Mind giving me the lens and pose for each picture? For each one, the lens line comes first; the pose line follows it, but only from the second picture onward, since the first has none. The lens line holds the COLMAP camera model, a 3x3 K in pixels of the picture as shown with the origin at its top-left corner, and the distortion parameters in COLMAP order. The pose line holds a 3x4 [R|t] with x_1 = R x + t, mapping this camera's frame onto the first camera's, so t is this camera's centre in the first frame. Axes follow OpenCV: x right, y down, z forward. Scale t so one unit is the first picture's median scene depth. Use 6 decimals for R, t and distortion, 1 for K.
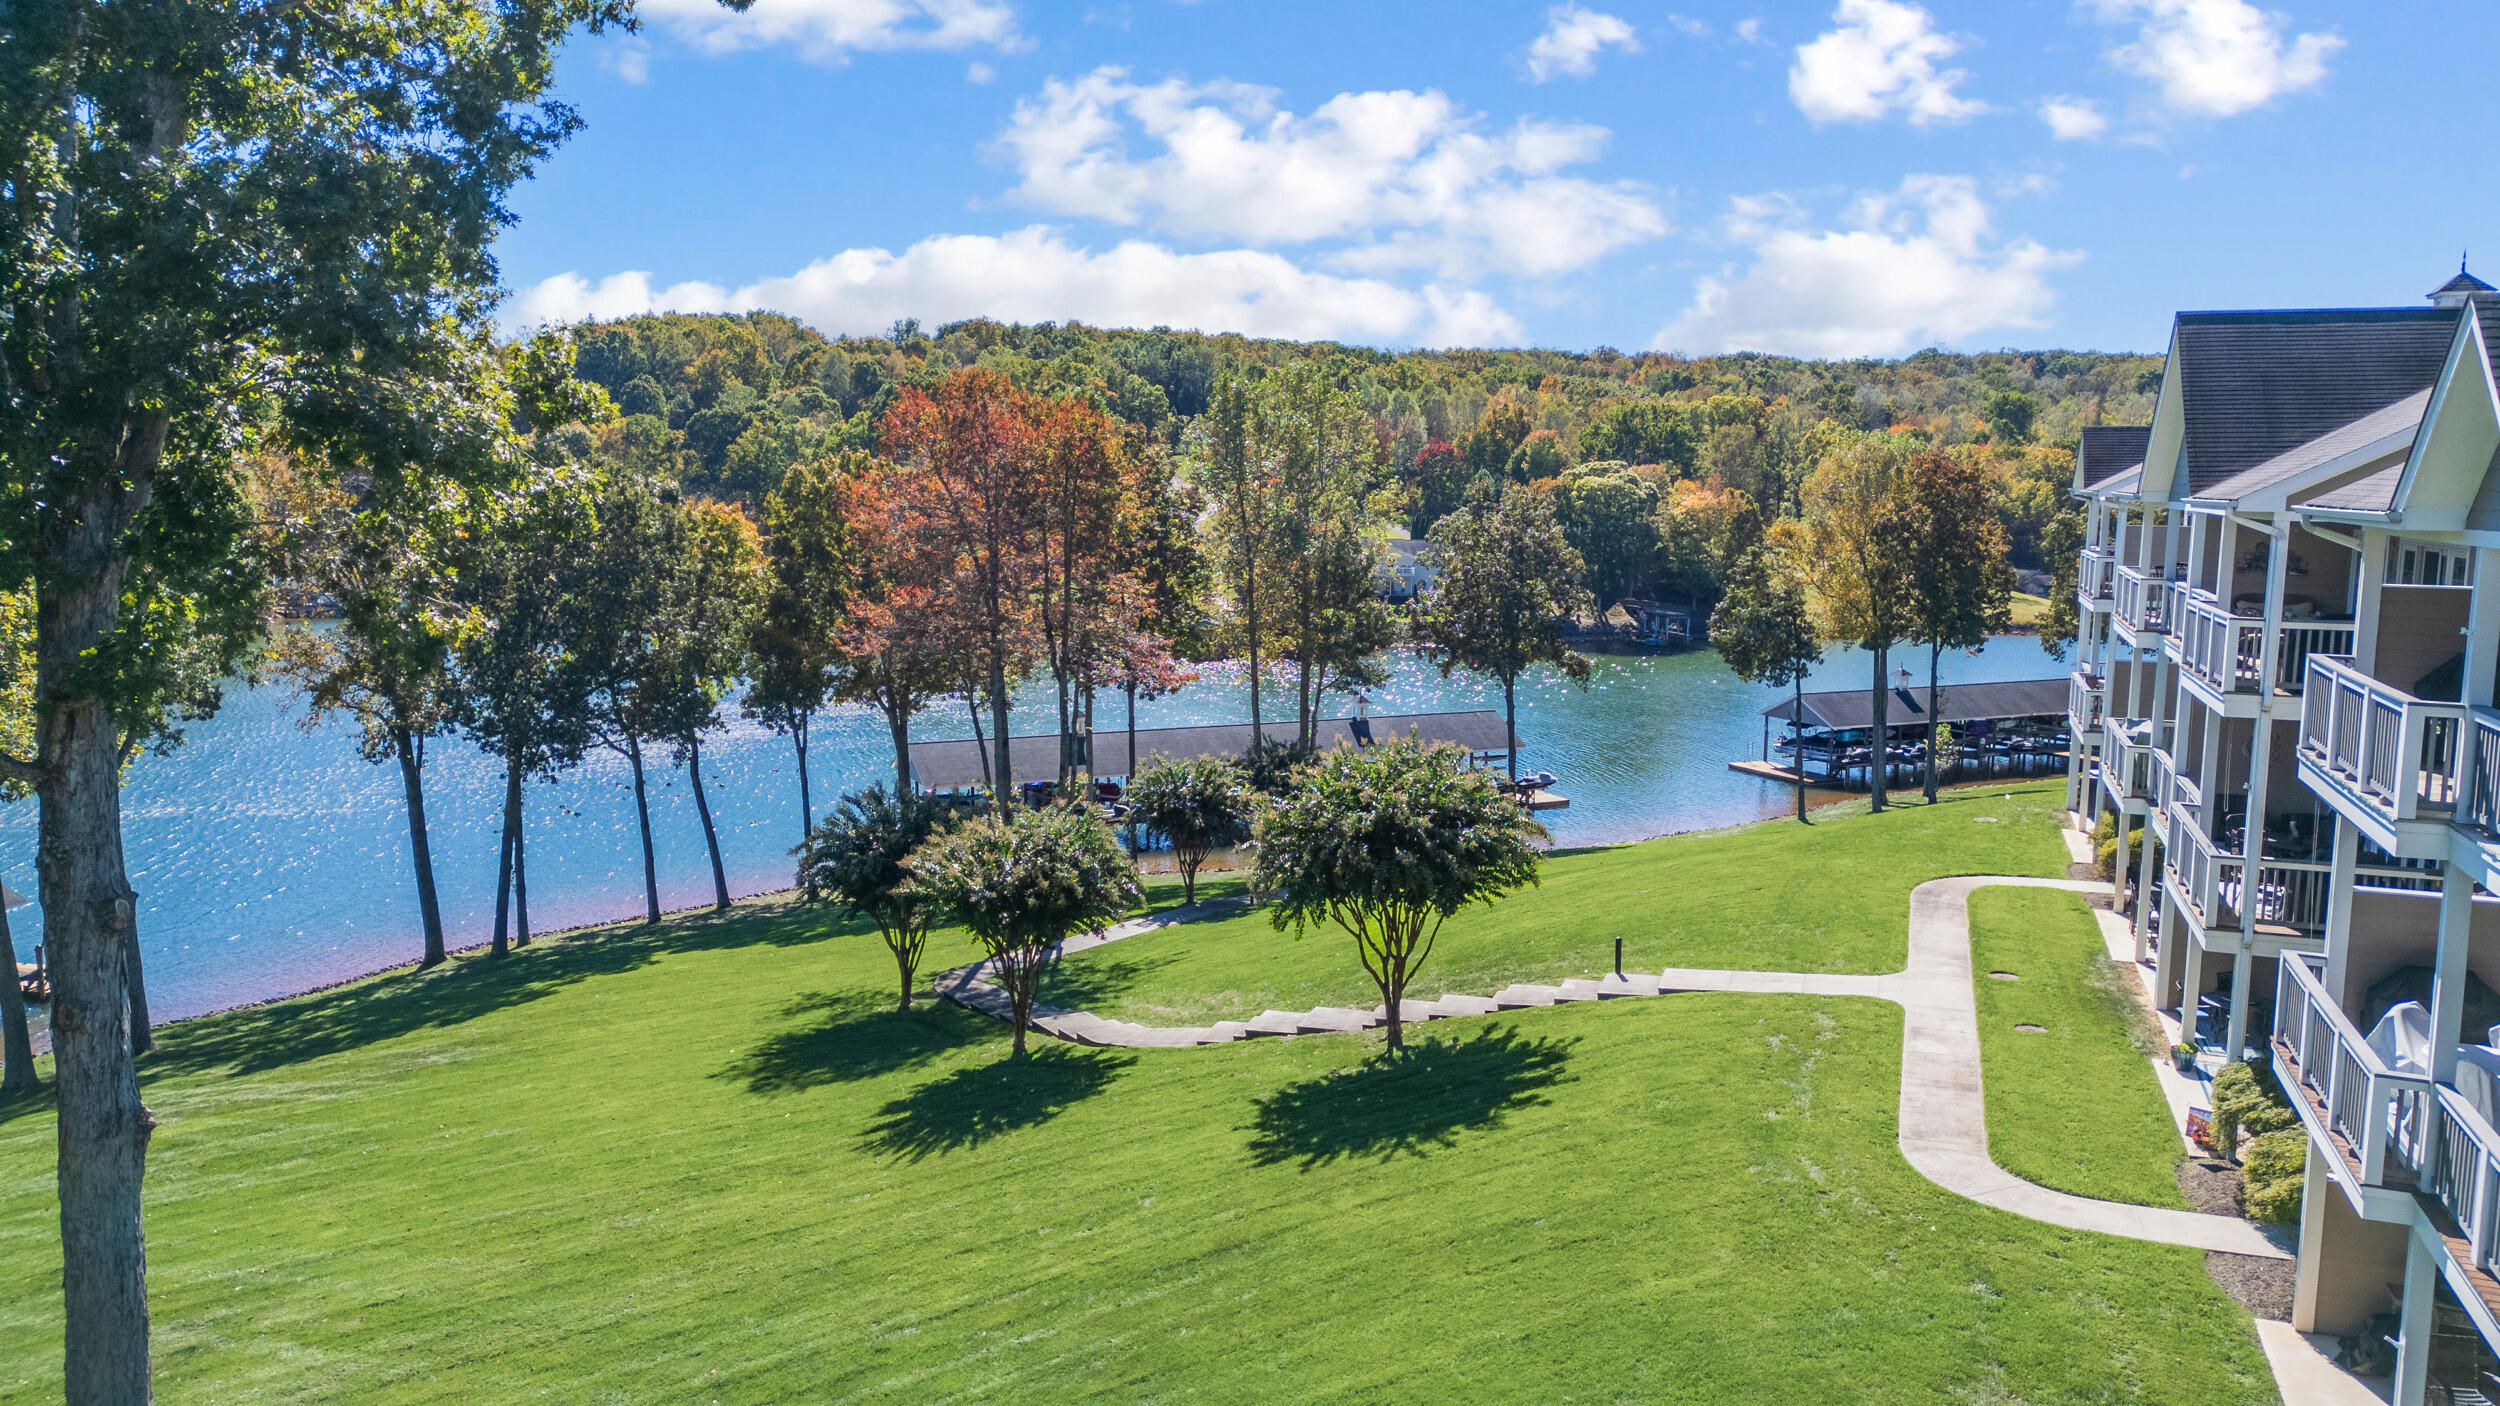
lens RADIAL K [[1733.7, 0, 1250.0], [0, 1733.7, 703.0], [0, 0, 1]] dist [0.118475, -0.147256]
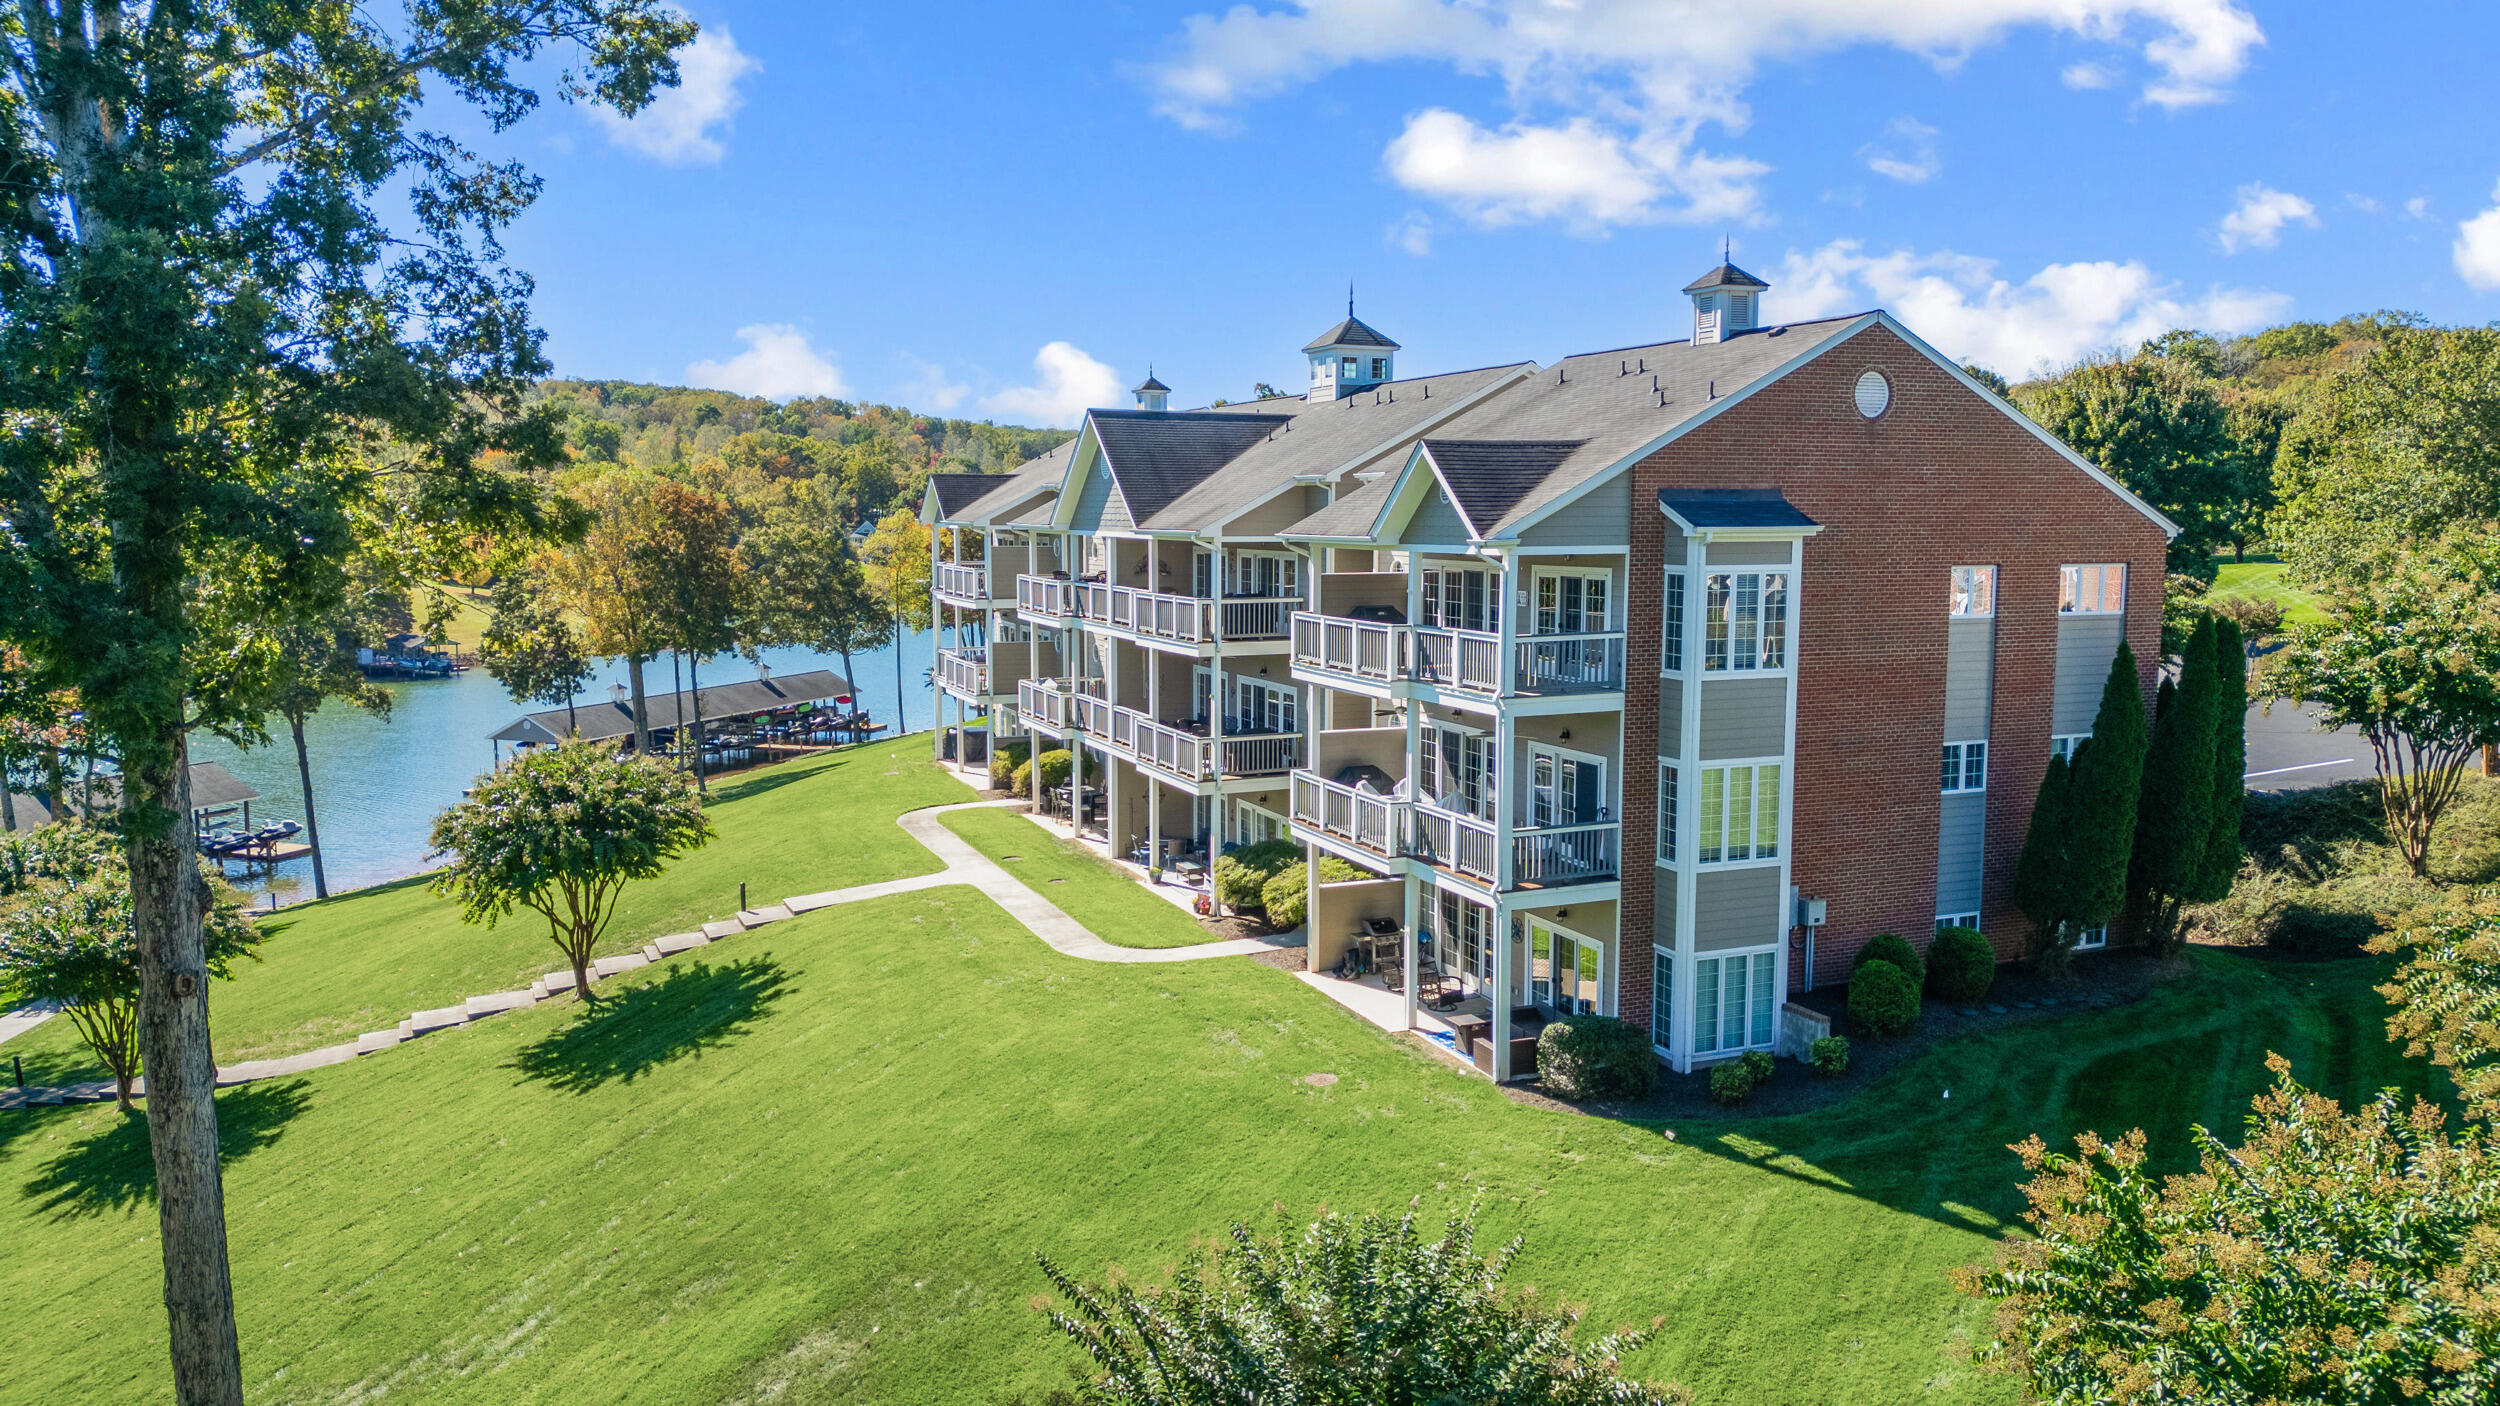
lens RADIAL K [[1768.5, 0, 1250.0], [0, 1768.5, 703.0], [0, 0, 1]] dist [0.064793, -0.061442]
pose [[0.713675, -0.087060, 0.695046, -0.397974], [0.096815, 0.994983, 0.025220, 0.009253], [-0.693755, 0.049292, 0.718523, -0.170241]]
